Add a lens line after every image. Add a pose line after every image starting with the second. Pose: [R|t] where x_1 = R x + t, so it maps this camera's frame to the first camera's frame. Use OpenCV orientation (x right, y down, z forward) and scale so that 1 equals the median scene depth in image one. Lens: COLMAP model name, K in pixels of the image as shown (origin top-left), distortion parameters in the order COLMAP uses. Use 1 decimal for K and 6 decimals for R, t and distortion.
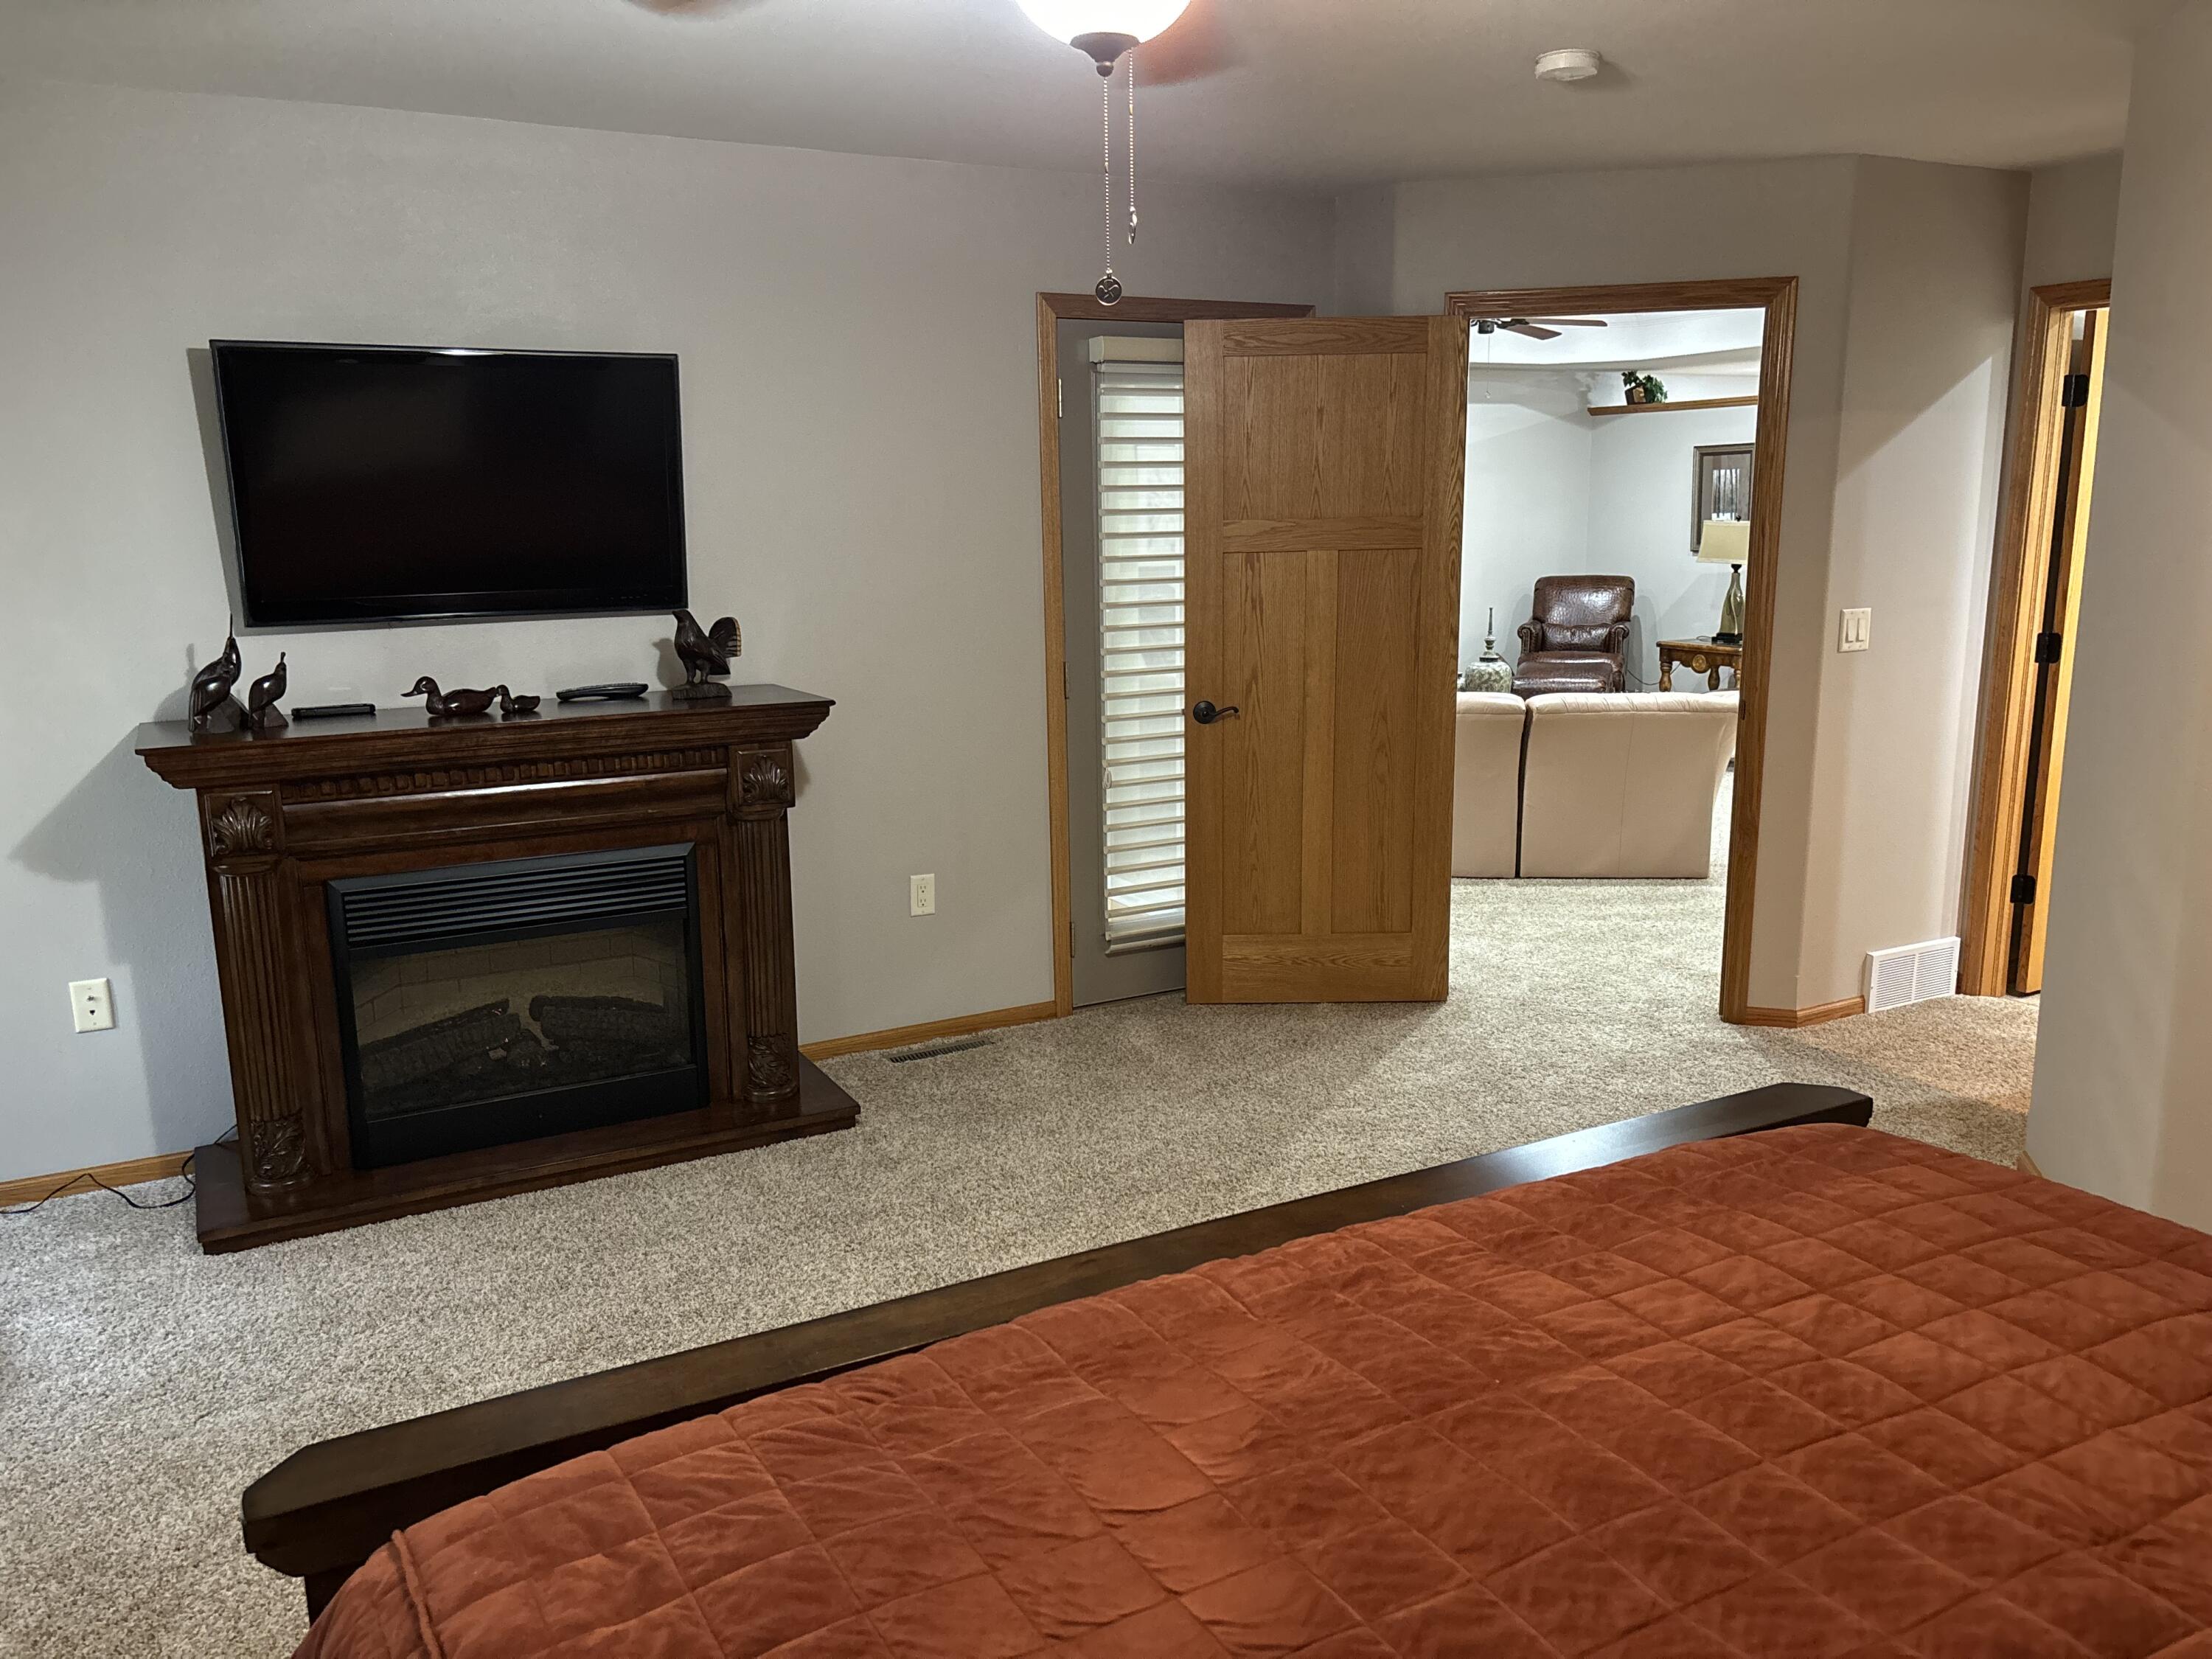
lens RADIAL K [[1670.2, 0, 1115.4], [0, 1670.2, 820.2], [0, 0, 1]] dist [0.056545, -0.062050]
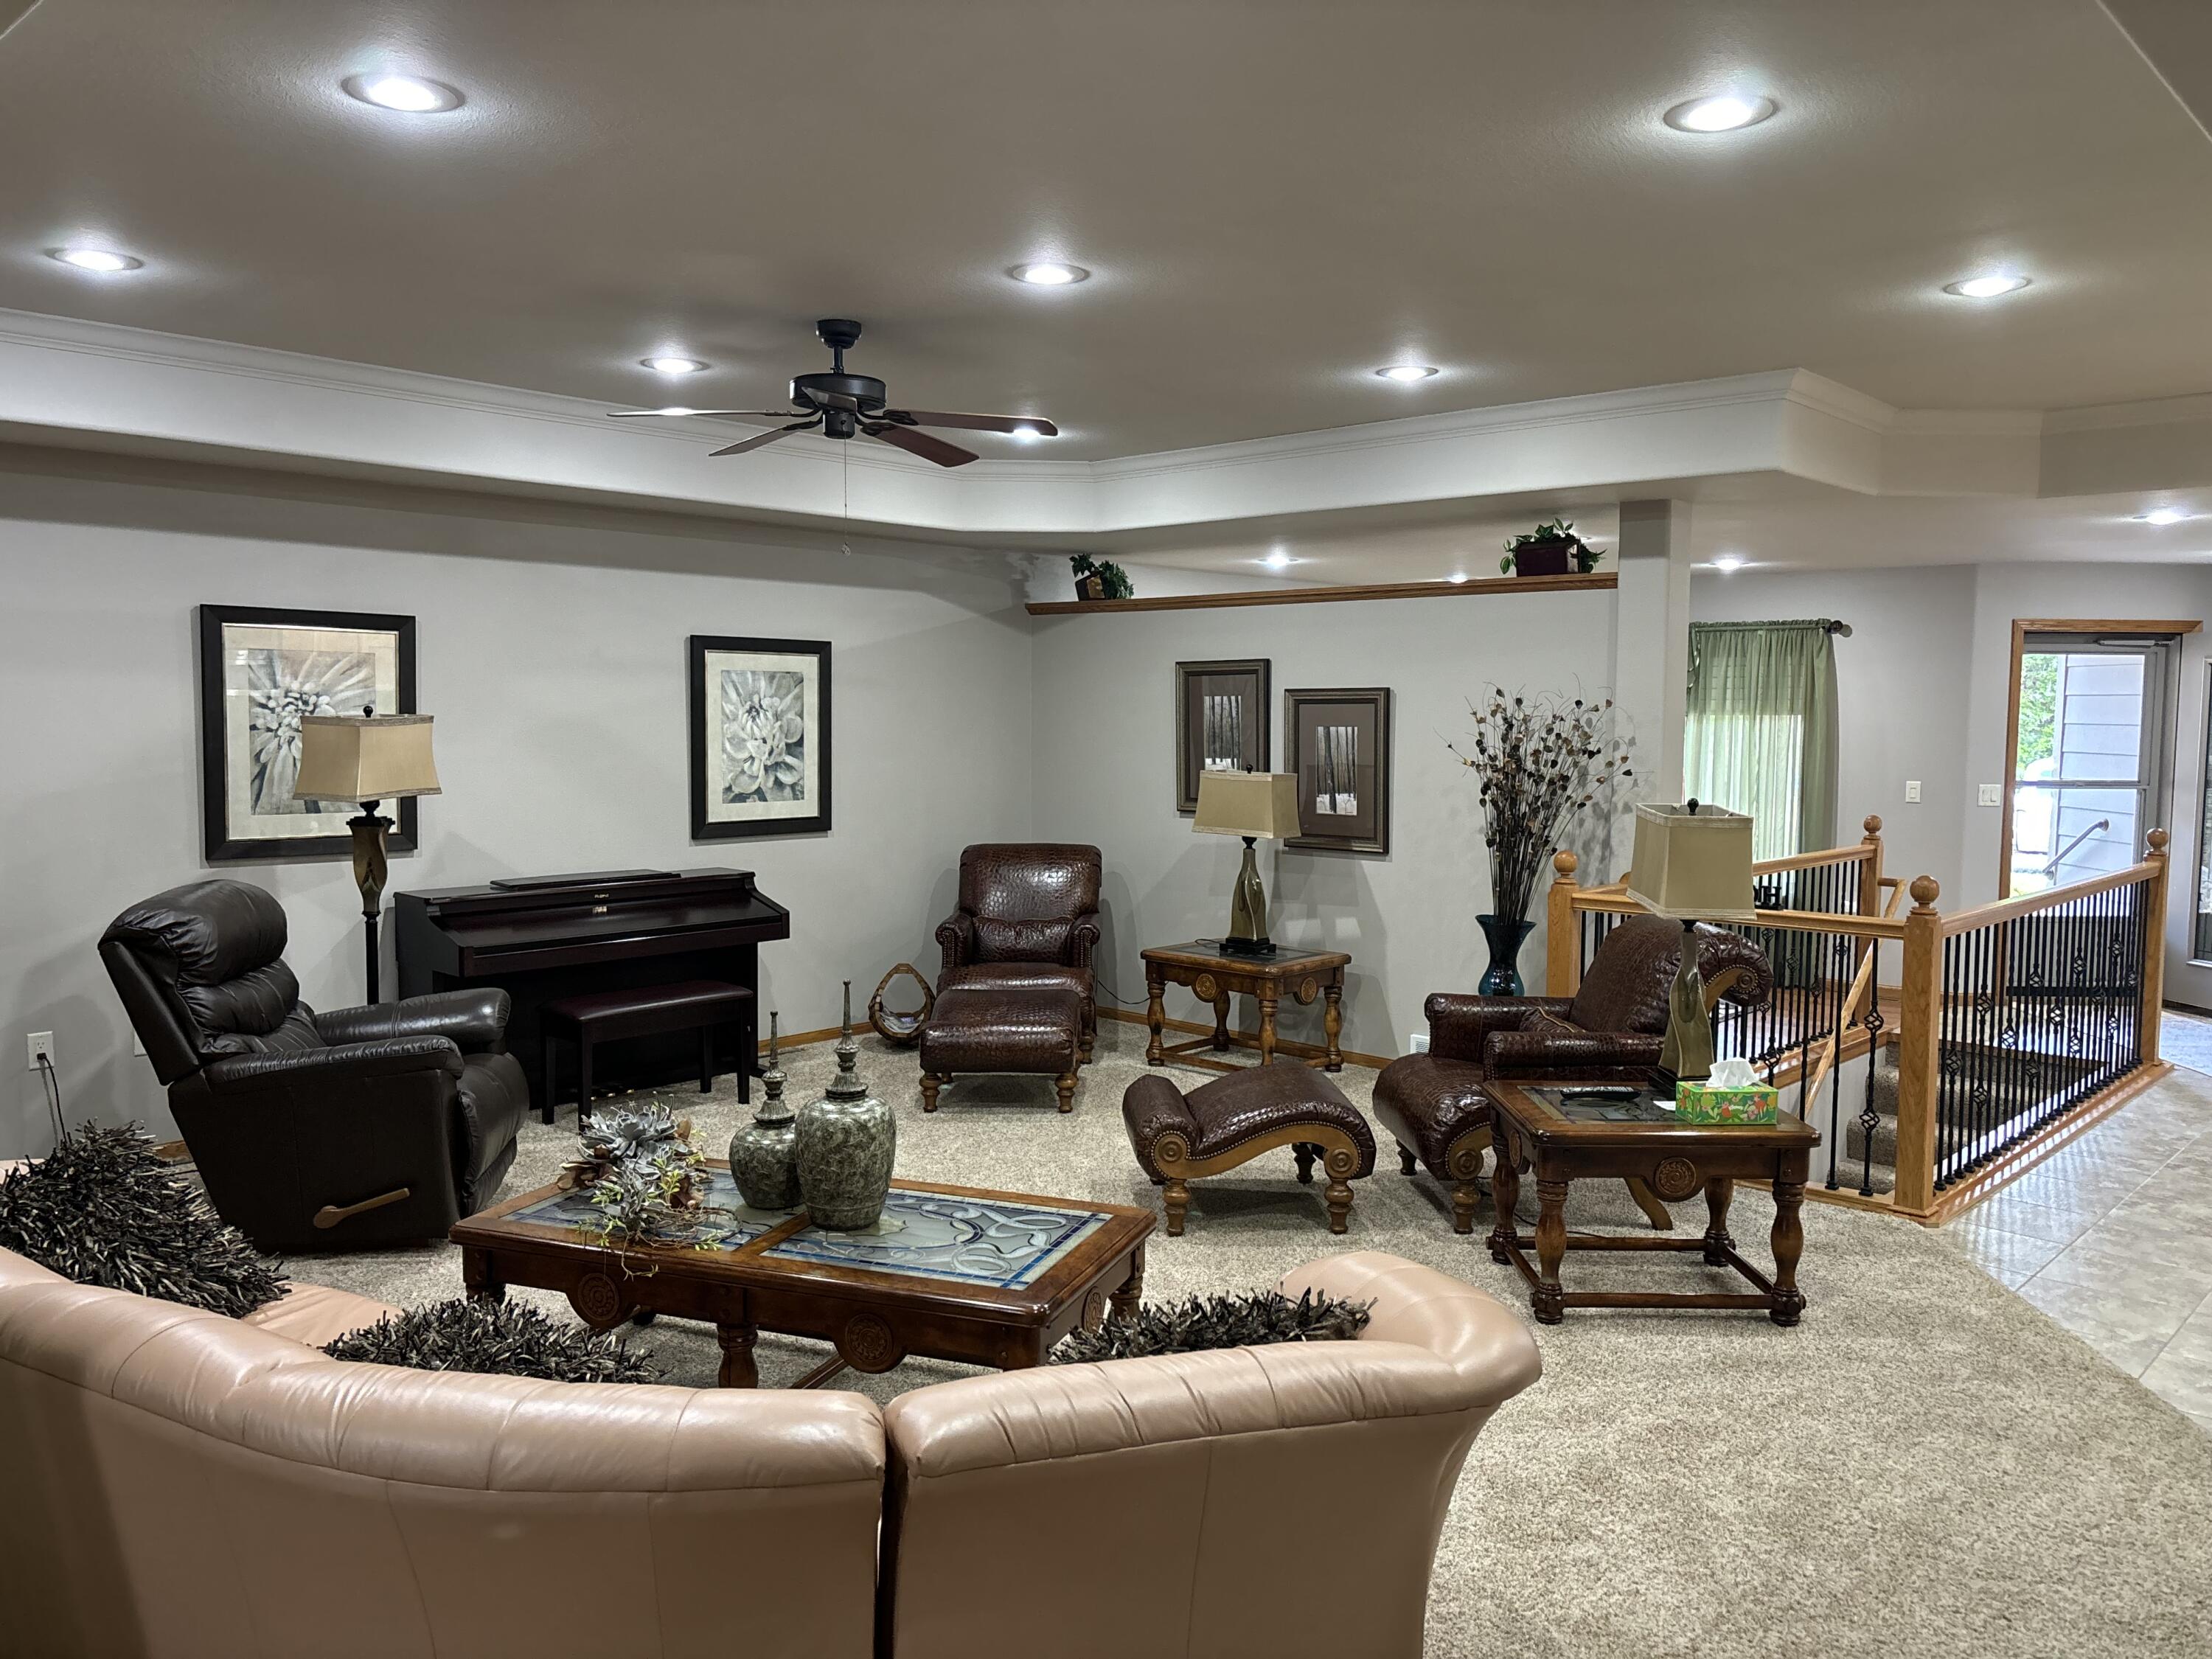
lens RADIAL K [[1670.2, 0, 1100.5], [0, 1670.2, 824.6], [0, 0, 1]] dist [0.056545, -0.062050]
pose [[0.950645, -0.004433, 0.310250, 0.099454], [0.042312, 0.992409, -0.115469, -0.076402], [-0.307383, 0.122898, 0.943616, 0.362827]]
